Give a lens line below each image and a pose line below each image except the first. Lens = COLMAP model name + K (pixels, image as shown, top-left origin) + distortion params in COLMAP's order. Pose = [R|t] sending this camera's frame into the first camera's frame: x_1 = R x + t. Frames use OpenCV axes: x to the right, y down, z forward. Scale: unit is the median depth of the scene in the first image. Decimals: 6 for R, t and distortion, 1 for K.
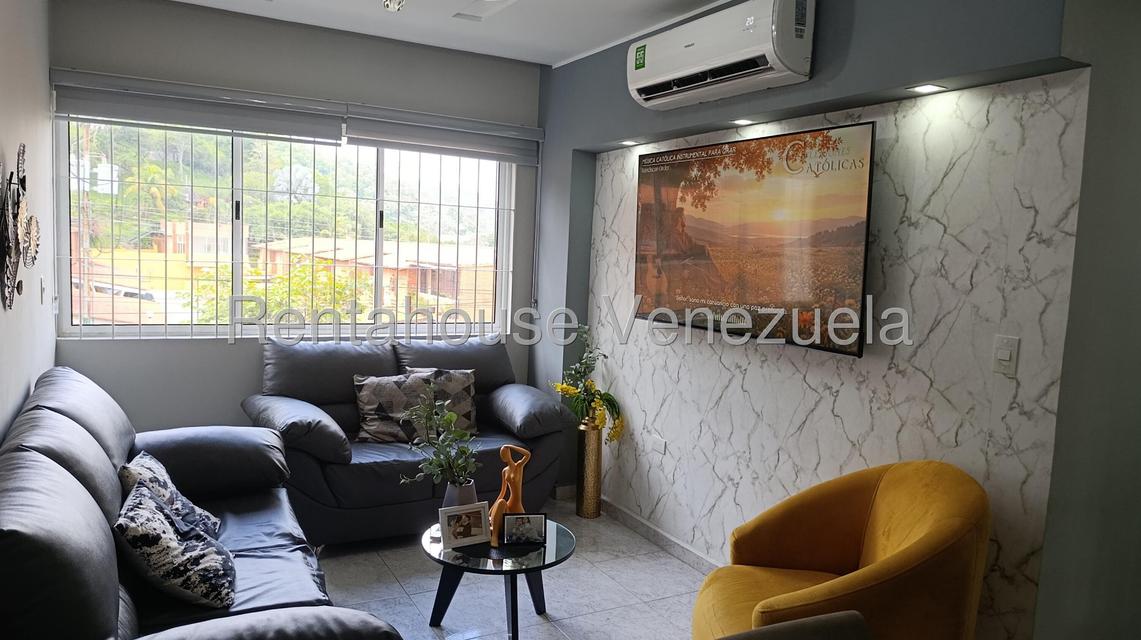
lens RADIAL K [[777.6, 0, 570.6], [0, 777.6, 335.7], [0, 0, 1]] dist [-0.005213, -0.016959]
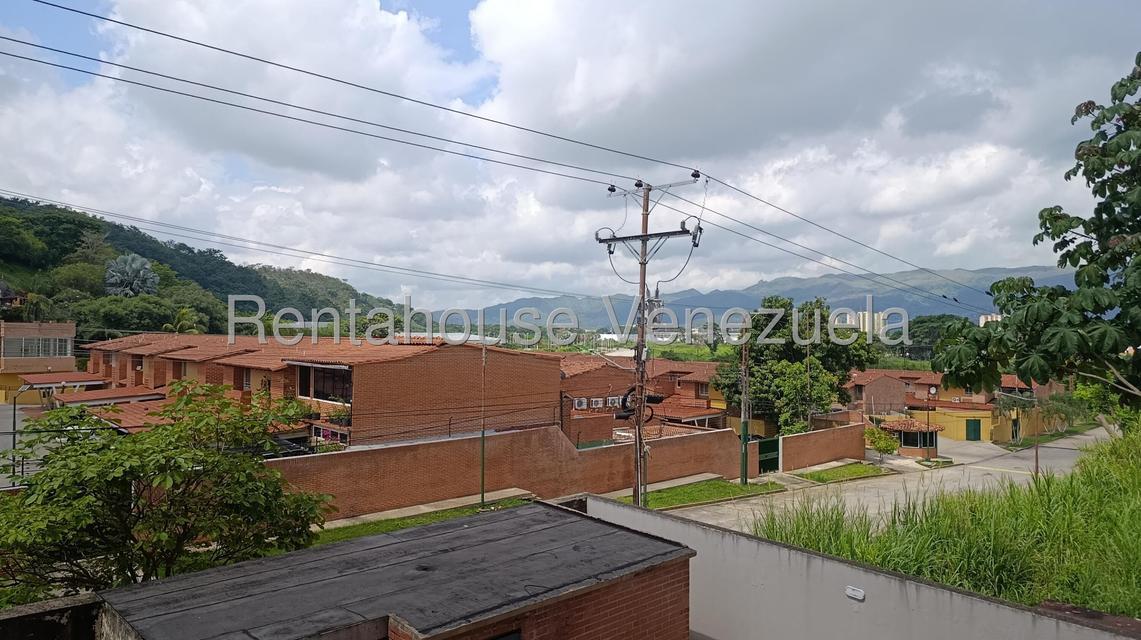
lens RADIAL K [[777.6, 0, 580.0], [0, 777.6, 315.2], [0, 0, 1]] dist [-0.005213, -0.016959]
pose [[0.980875, -0.043025, 0.189823, -0.552179], [0.066485, 0.990665, -0.119008, -0.229934], [-0.182931, 0.129352, 0.974579, 1.093372]]
